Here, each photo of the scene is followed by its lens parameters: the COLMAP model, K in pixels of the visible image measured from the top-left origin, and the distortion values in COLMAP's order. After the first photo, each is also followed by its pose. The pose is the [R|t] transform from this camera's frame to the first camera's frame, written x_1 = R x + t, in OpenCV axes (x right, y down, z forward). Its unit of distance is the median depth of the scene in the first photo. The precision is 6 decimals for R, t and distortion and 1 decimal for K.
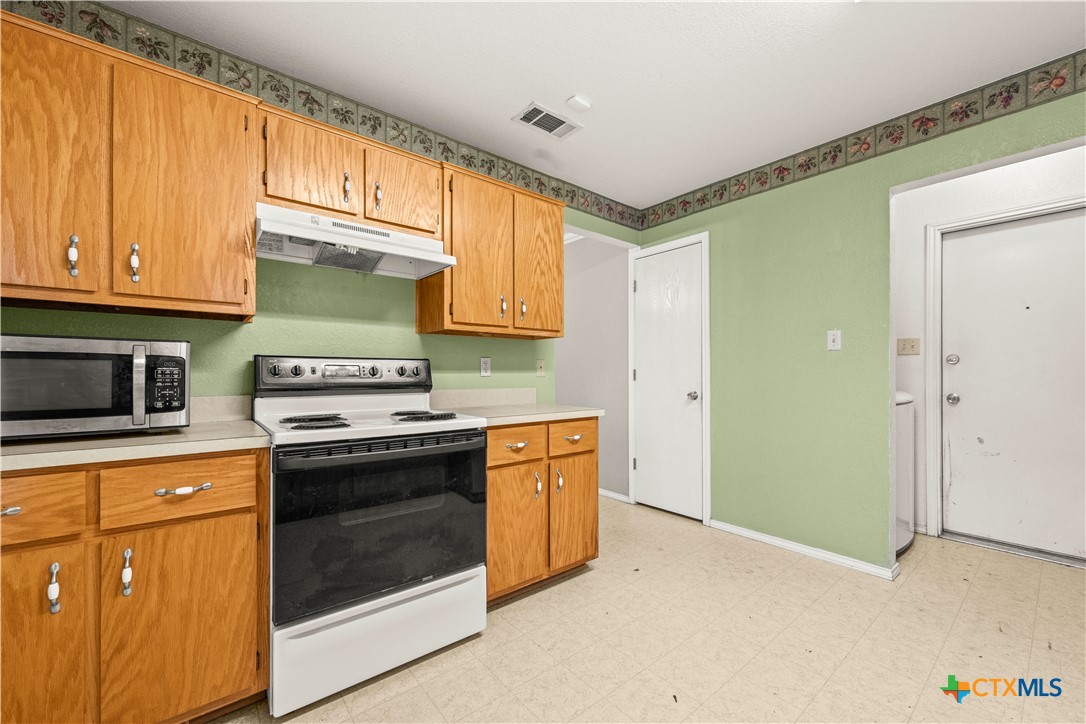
lens RADIAL K [[430.0, 0, 544.1], [0, 430.0, 373.1], [0, 0, 1]] dist [0.000544, -0.000885]
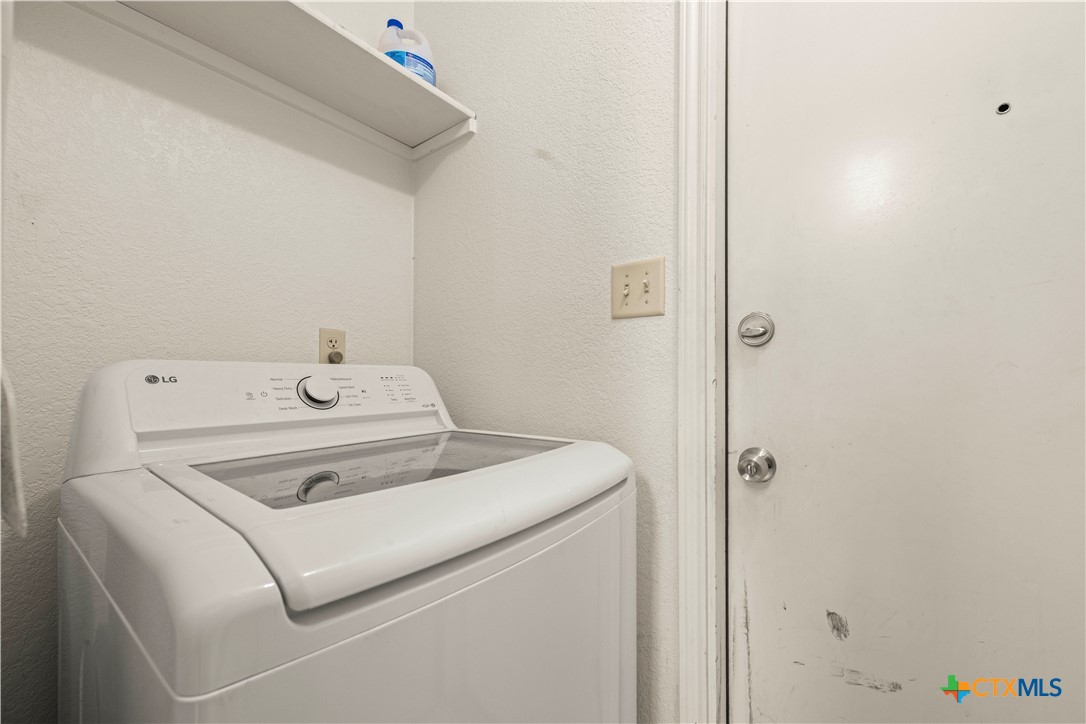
lens RADIAL K [[430.0, 0, 539.9], [0, 430.0, 369.8], [0, 0, 1]] dist [0.000544, -0.000885]
pose [[0.970433, 0.003406, 0.241348, 0.718059], [0.001404, 0.999804, -0.019756, 0.001382], [-0.241368, 0.019511, 0.970238, 0.732069]]
